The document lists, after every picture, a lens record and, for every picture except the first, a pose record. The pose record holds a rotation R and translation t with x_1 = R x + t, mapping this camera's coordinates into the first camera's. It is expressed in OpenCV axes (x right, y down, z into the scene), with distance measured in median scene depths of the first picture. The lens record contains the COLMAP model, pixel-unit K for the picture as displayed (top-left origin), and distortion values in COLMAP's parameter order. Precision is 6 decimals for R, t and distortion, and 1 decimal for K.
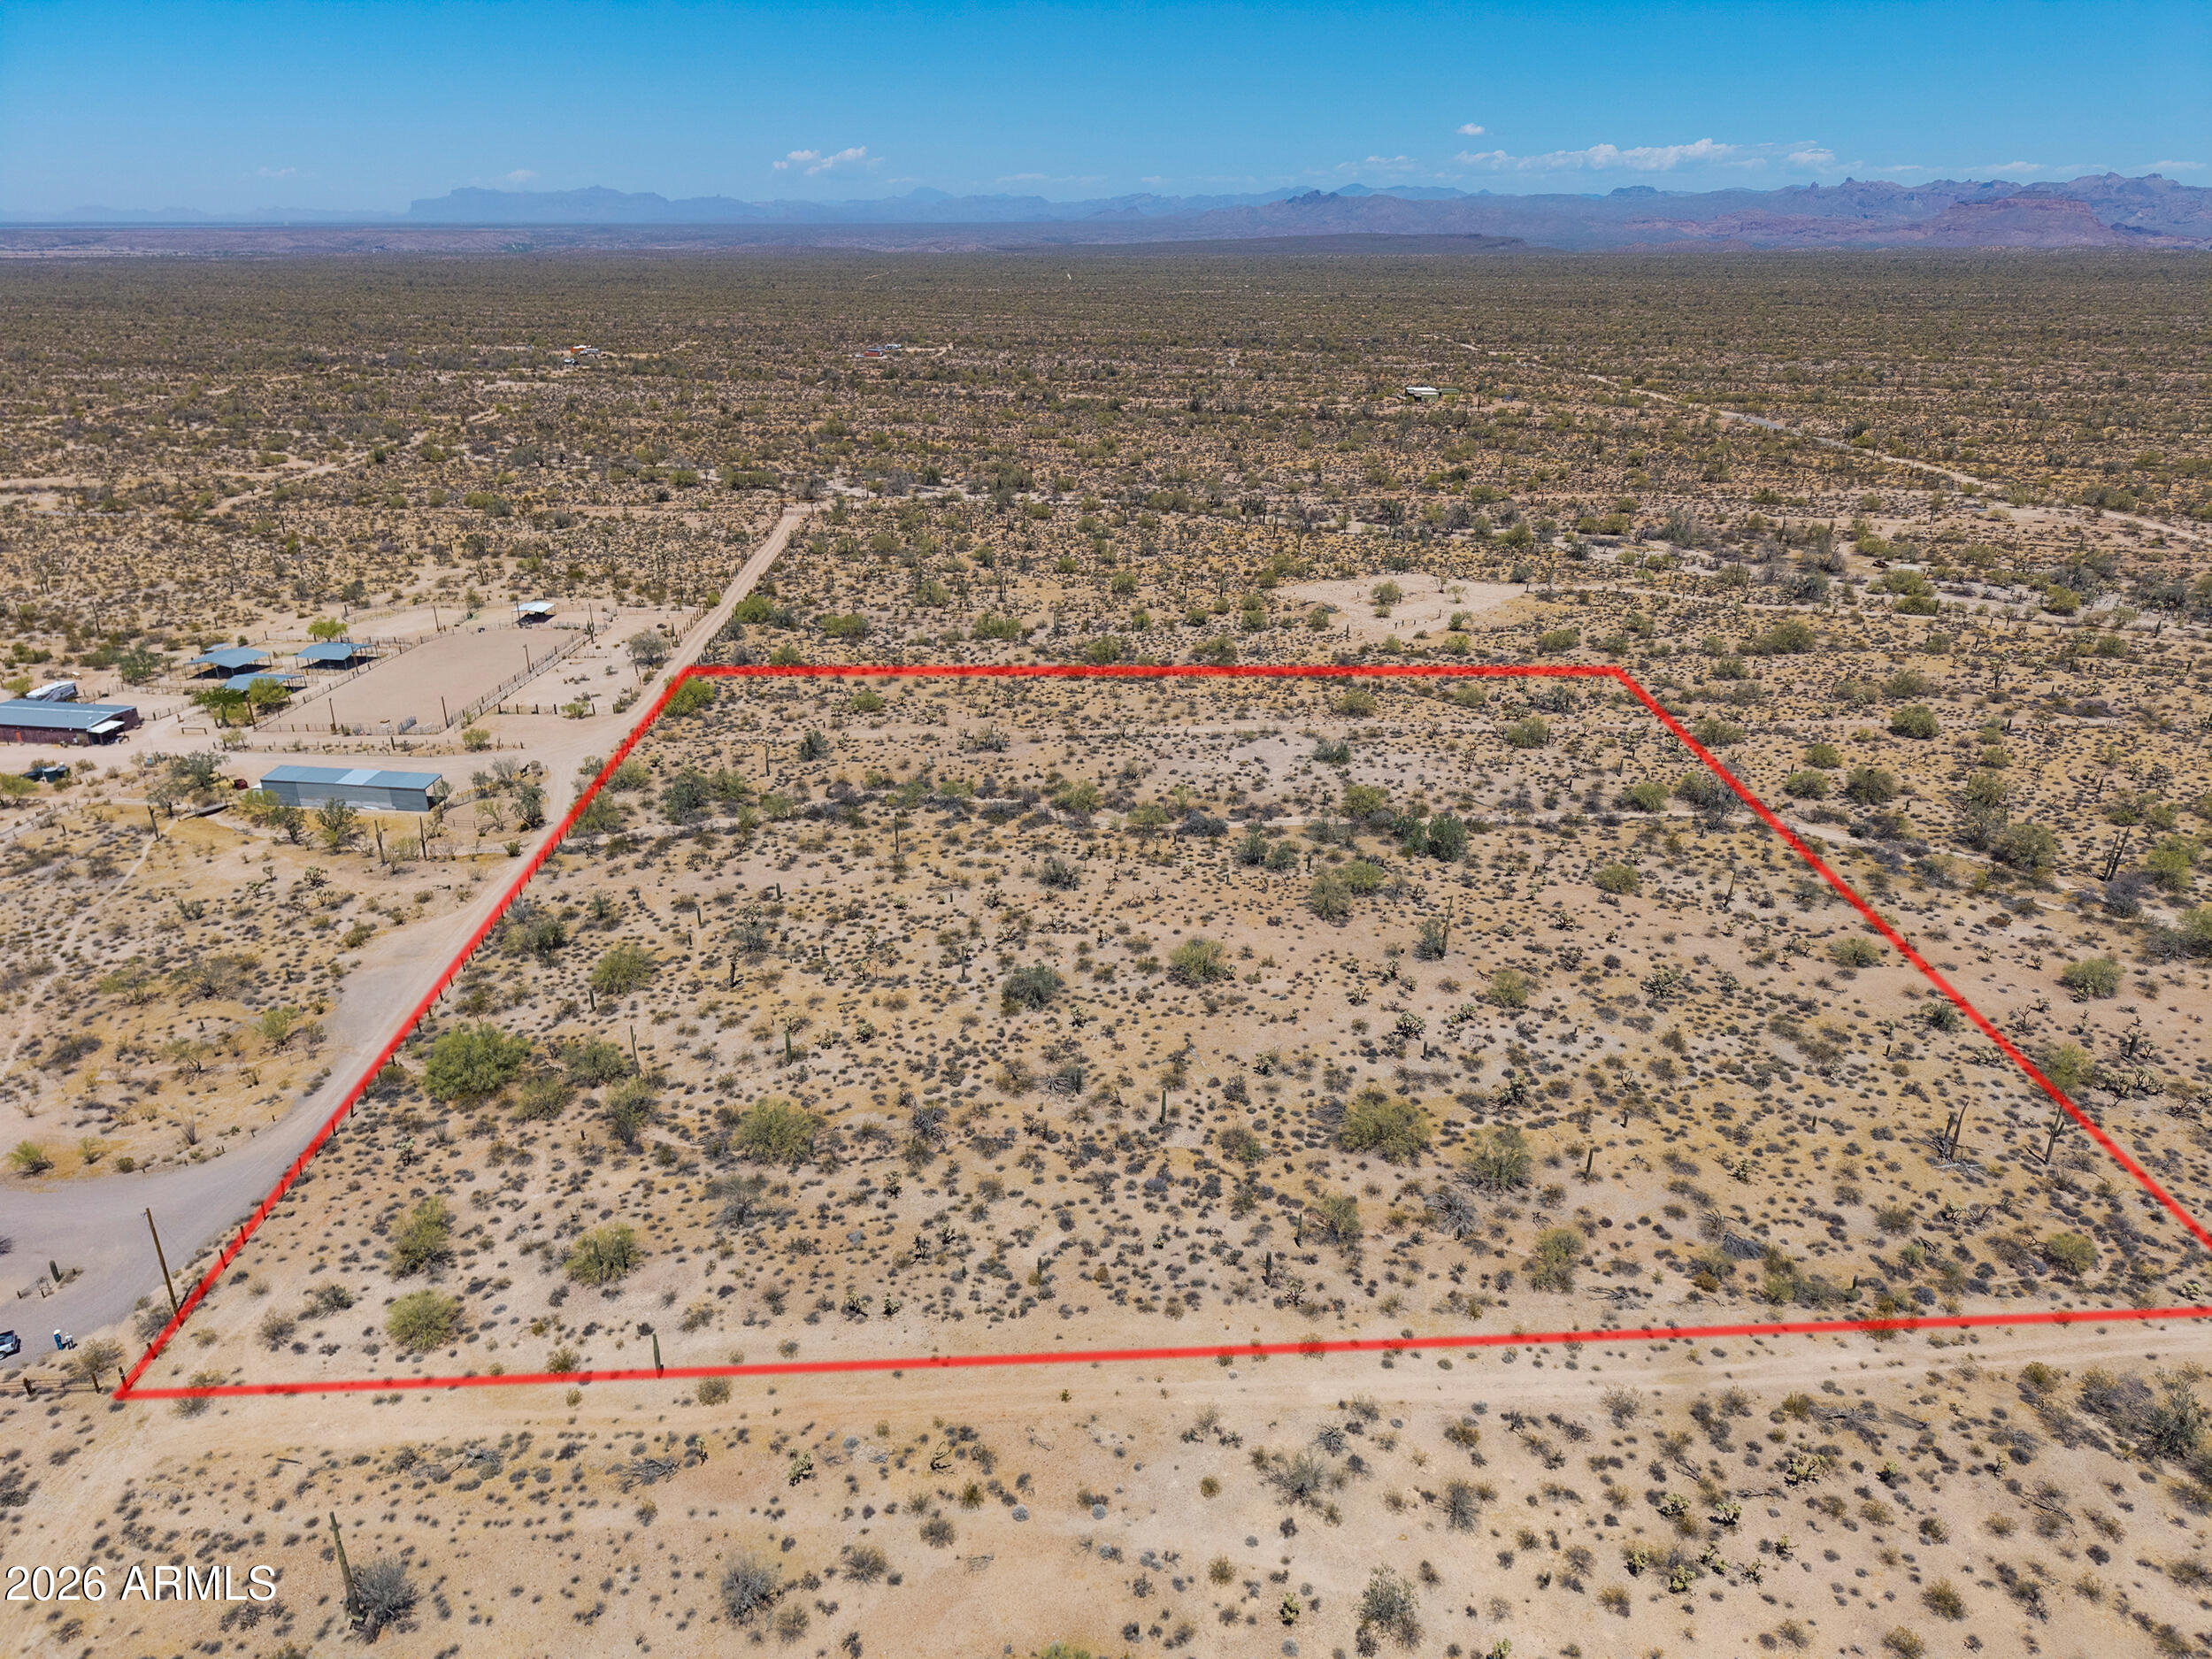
lens RADIAL K [[1491.1, 0, 1110.0], [0, 1491.1, 824.2], [0, 0, 1]] dist [0.011379, -0.008639]
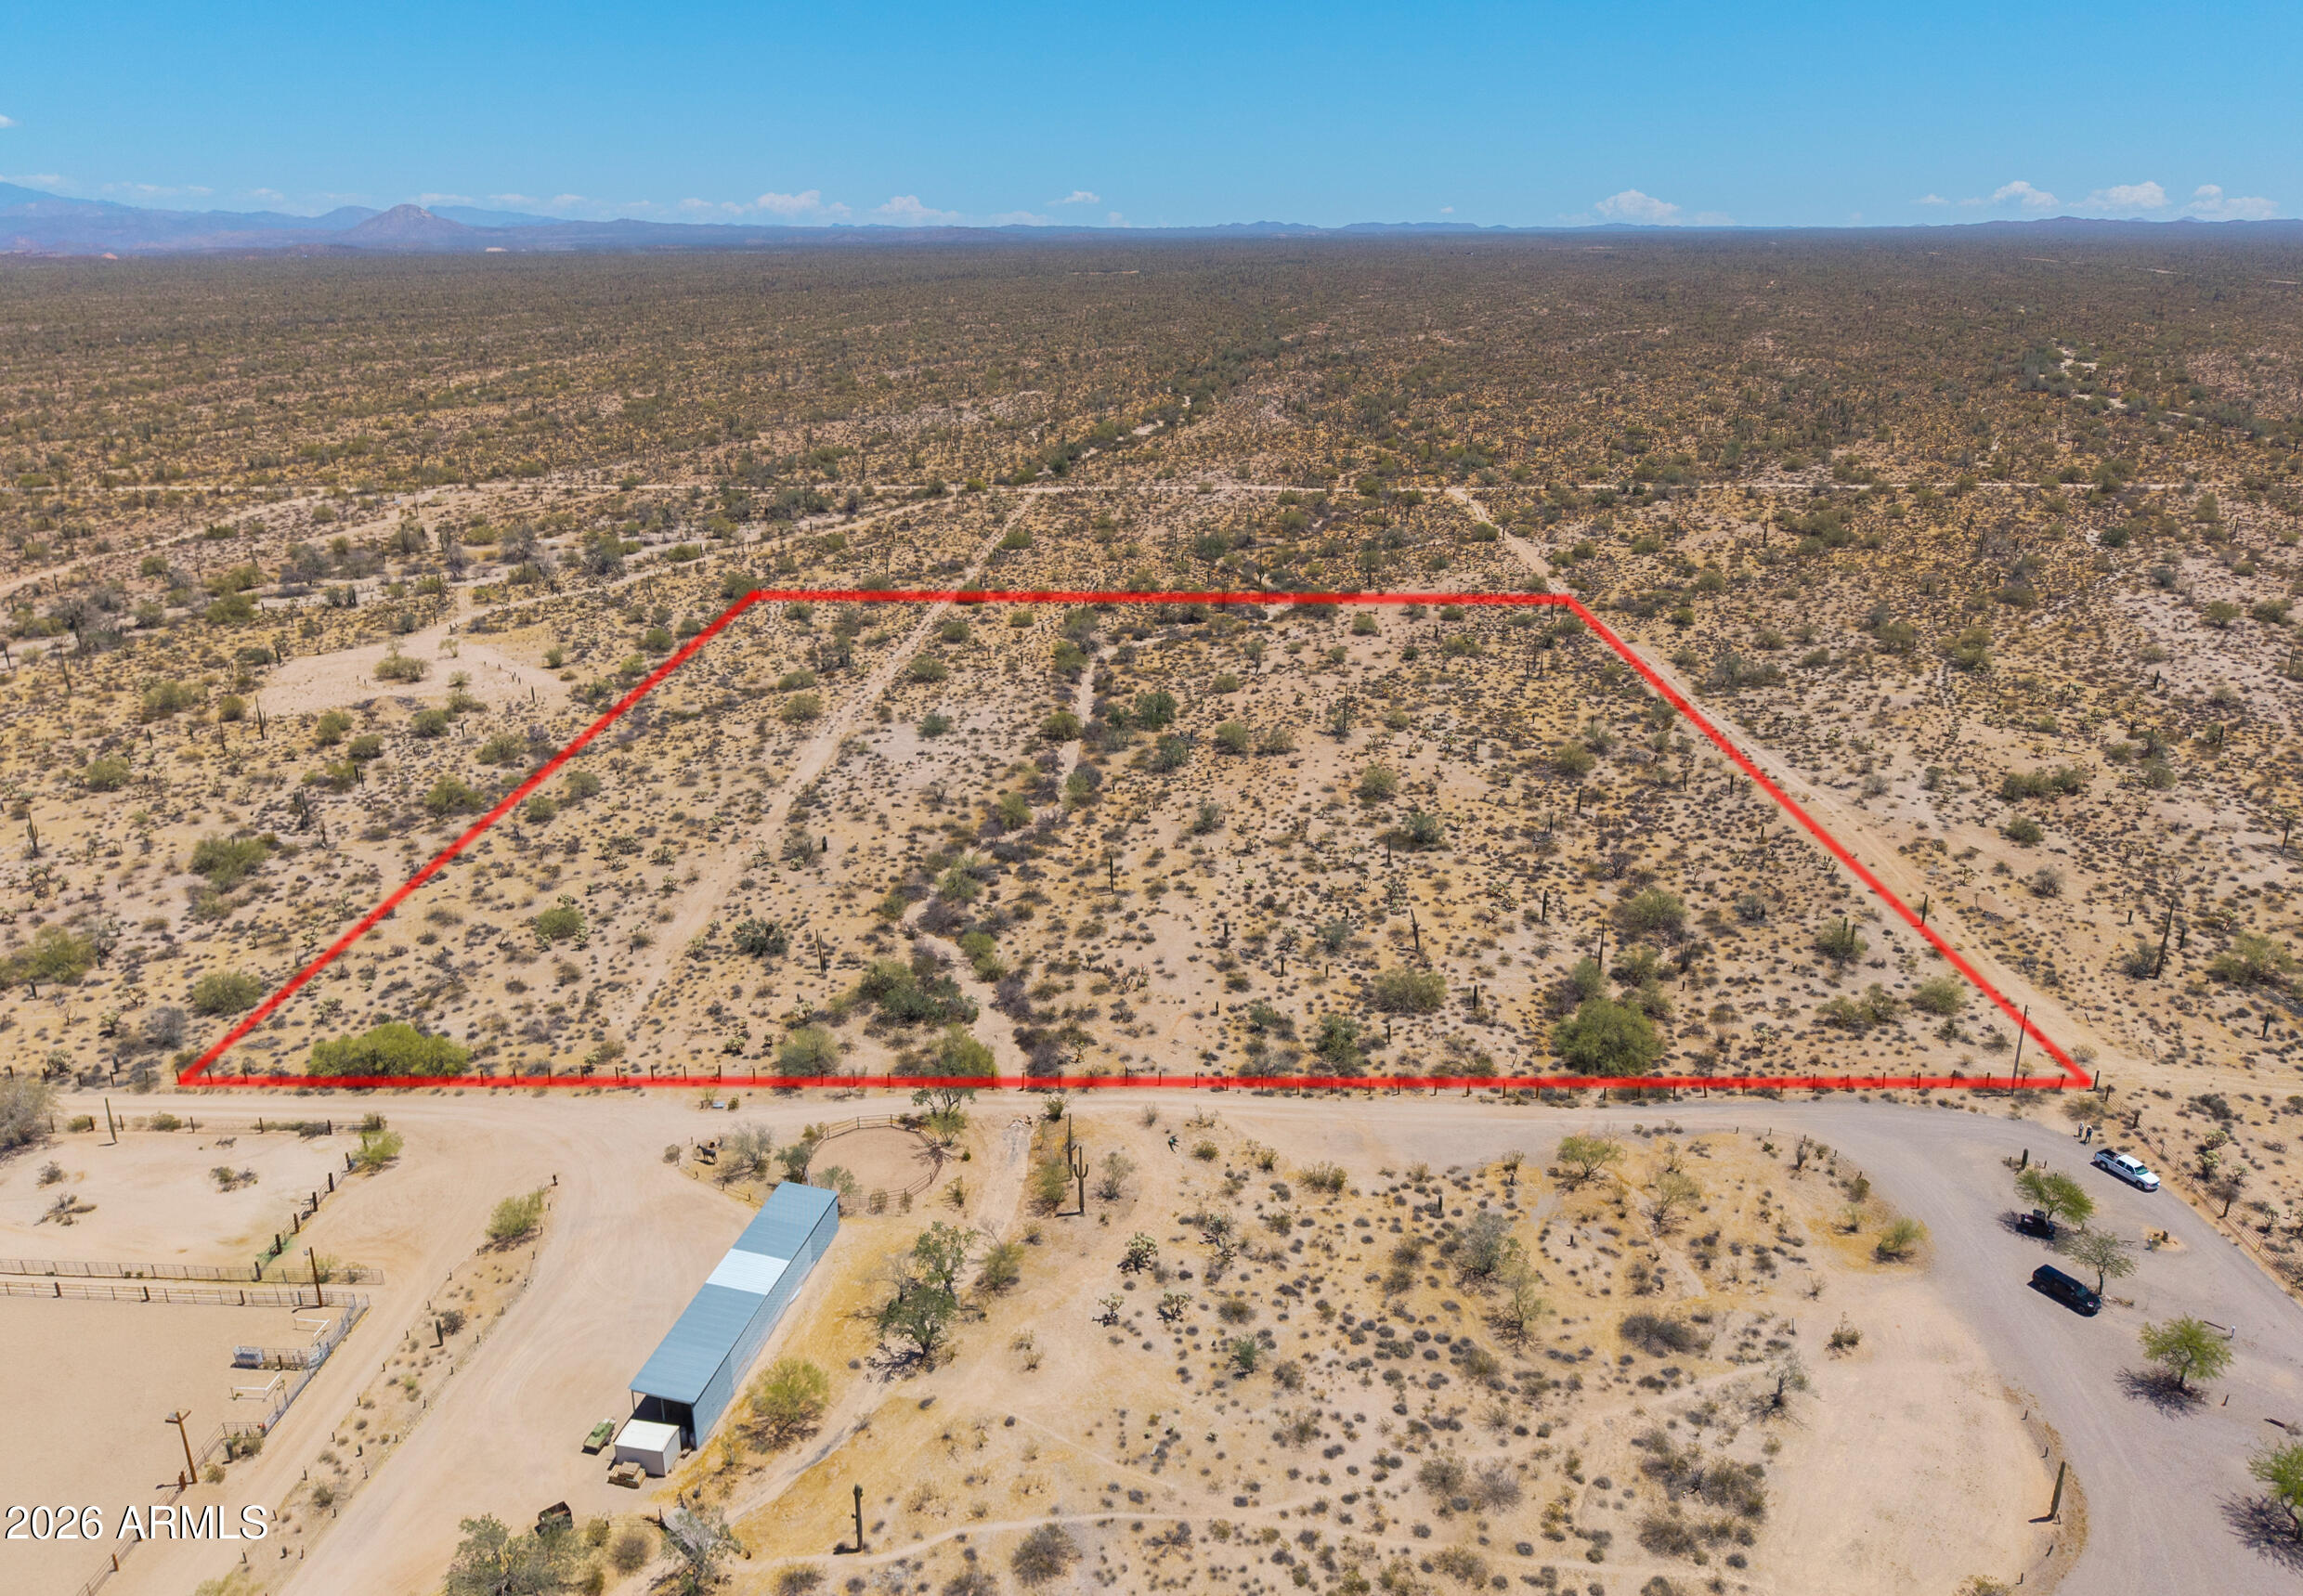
lens RADIAL K [[1564.0, 0, 1155.4], [0, 1564.0, 704.3], [0, 0, 1]] dist [0.011415, -0.009471]
pose [[0.060637, -0.287061, 0.955991, -1.120256], [0.374242, 0.894426, 0.244837, -0.340575], [-0.925346, 0.342926, 0.161665, 0.819079]]
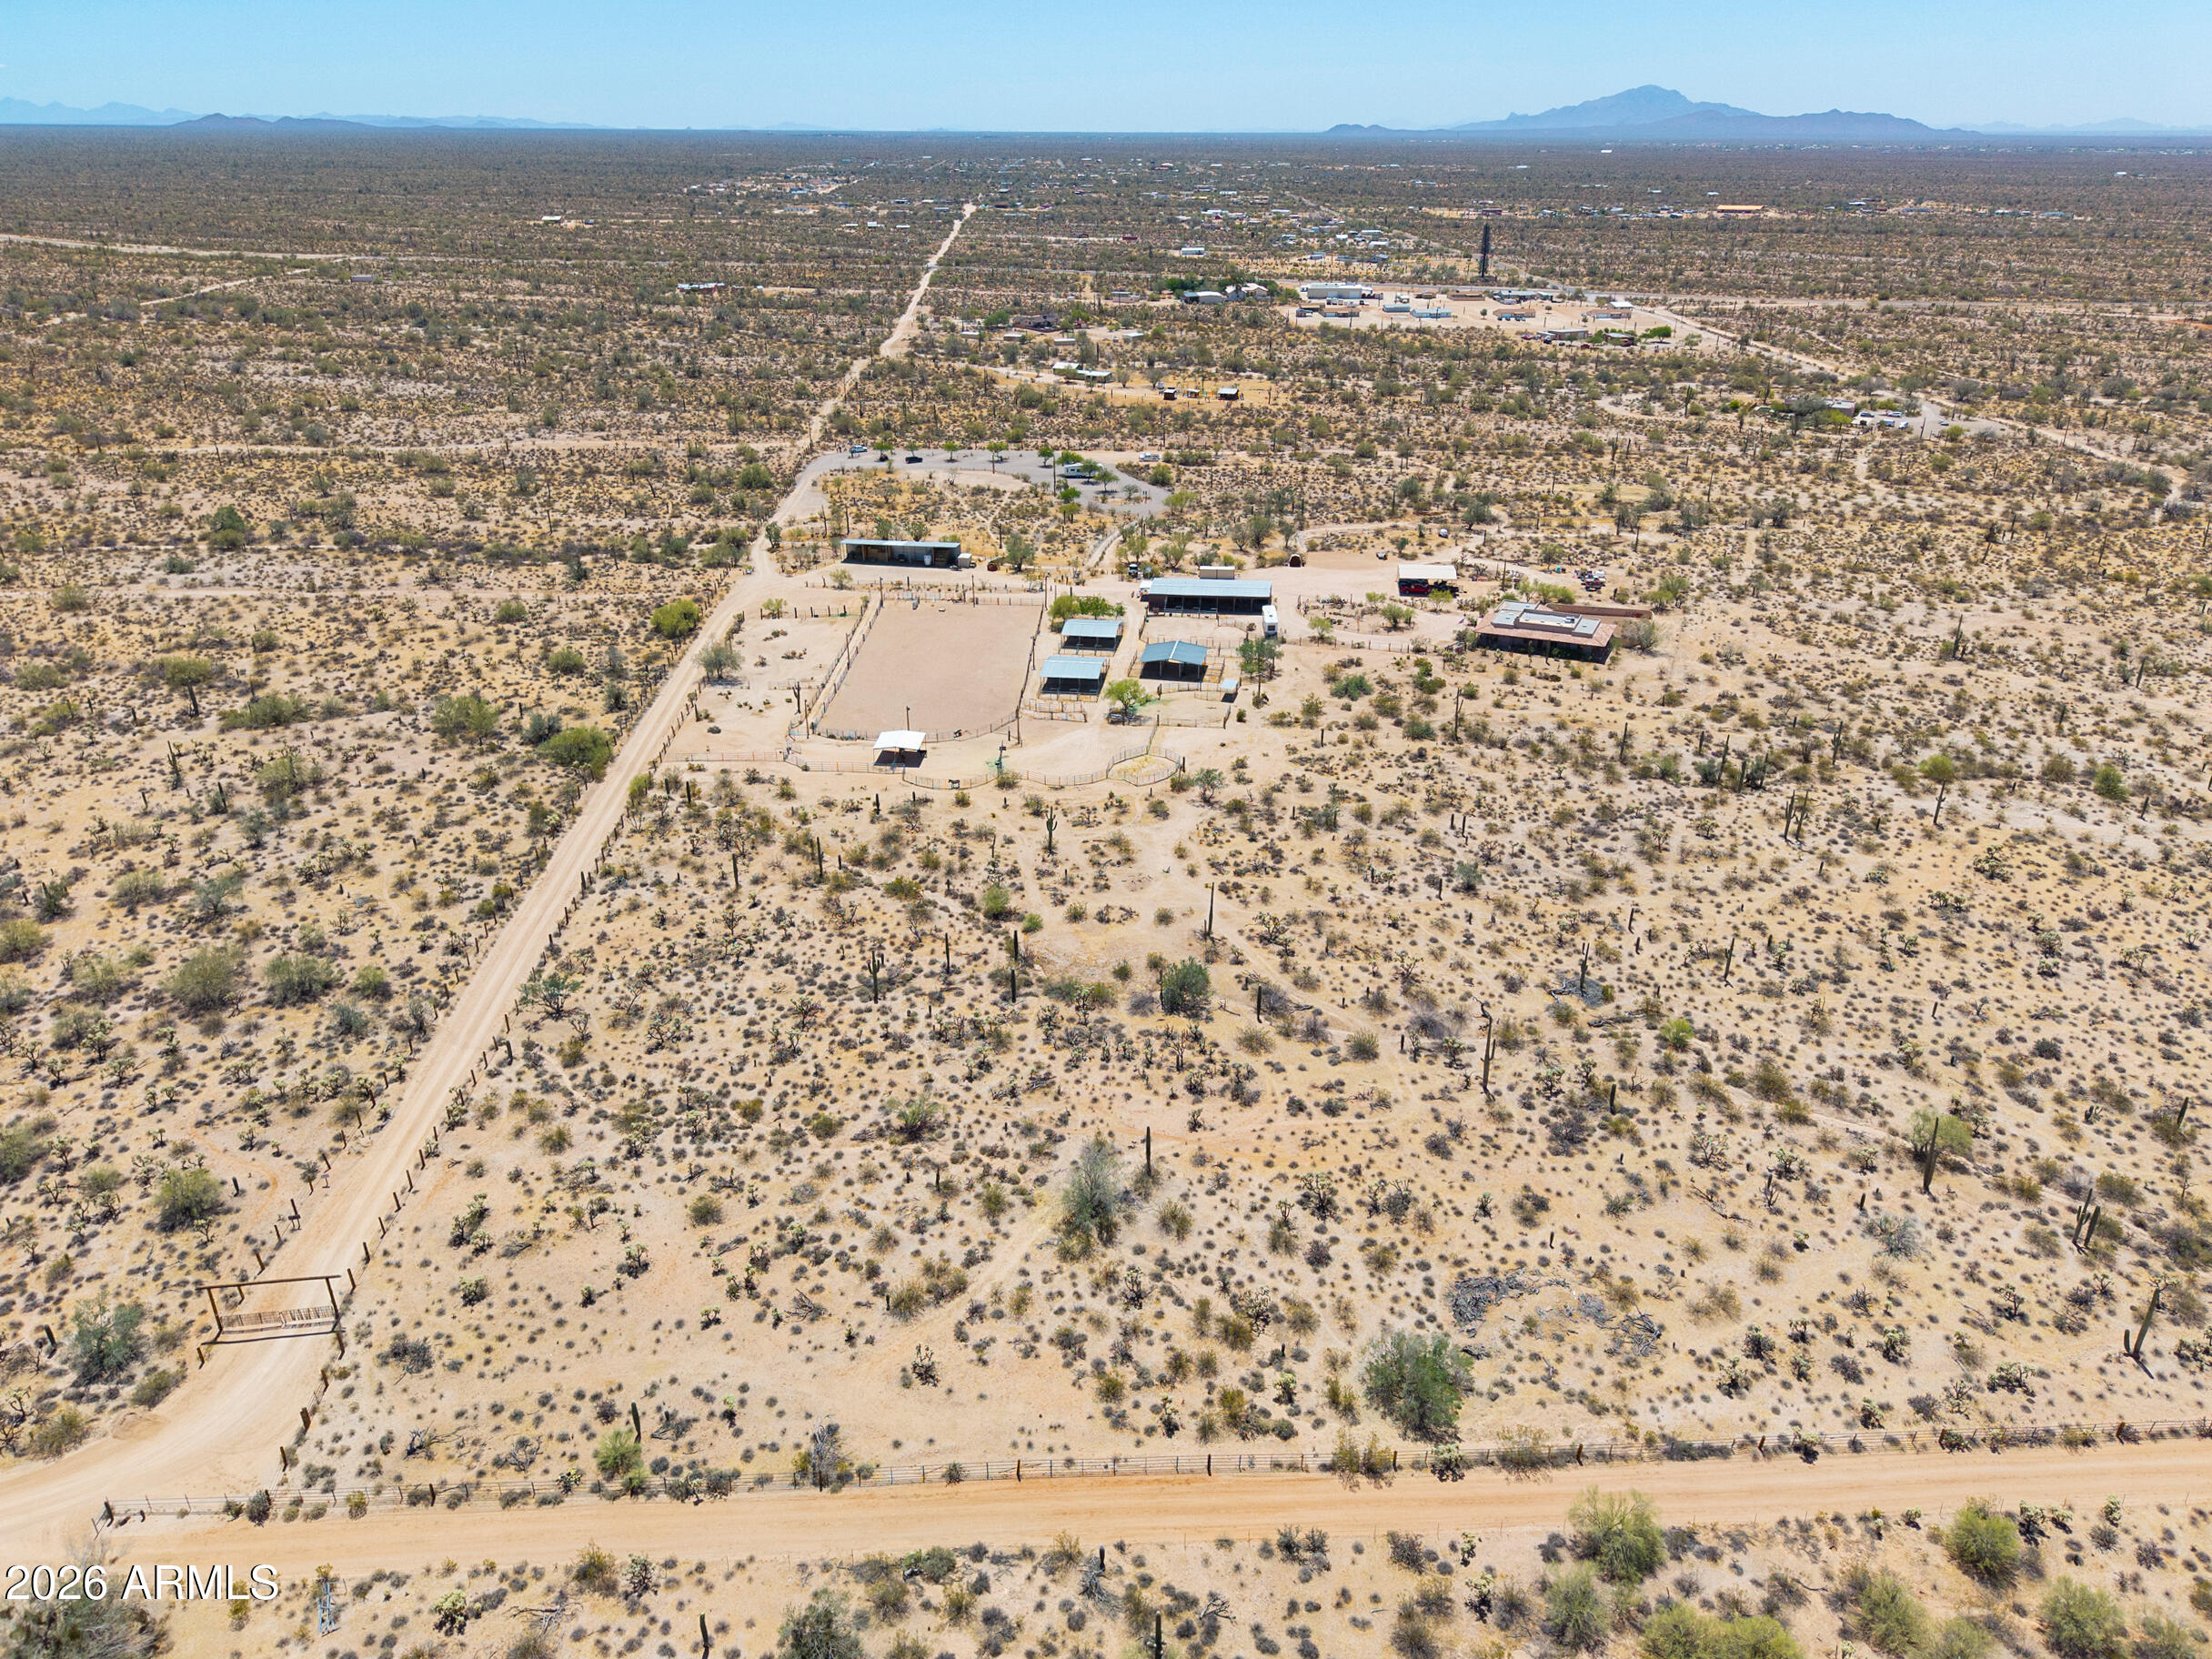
lens RADIAL K [[1491.1, 0, 1110.0], [0, 1491.1, 824.2], [0, 0, 1]] dist [0.011379, -0.008639]
pose [[-0.999976, 0.002978, -0.006285, -0.813162], [-0.002566, 0.681910, 0.731431, -1.059378], [0.006464, 0.731430, -0.681886, 2.550219]]
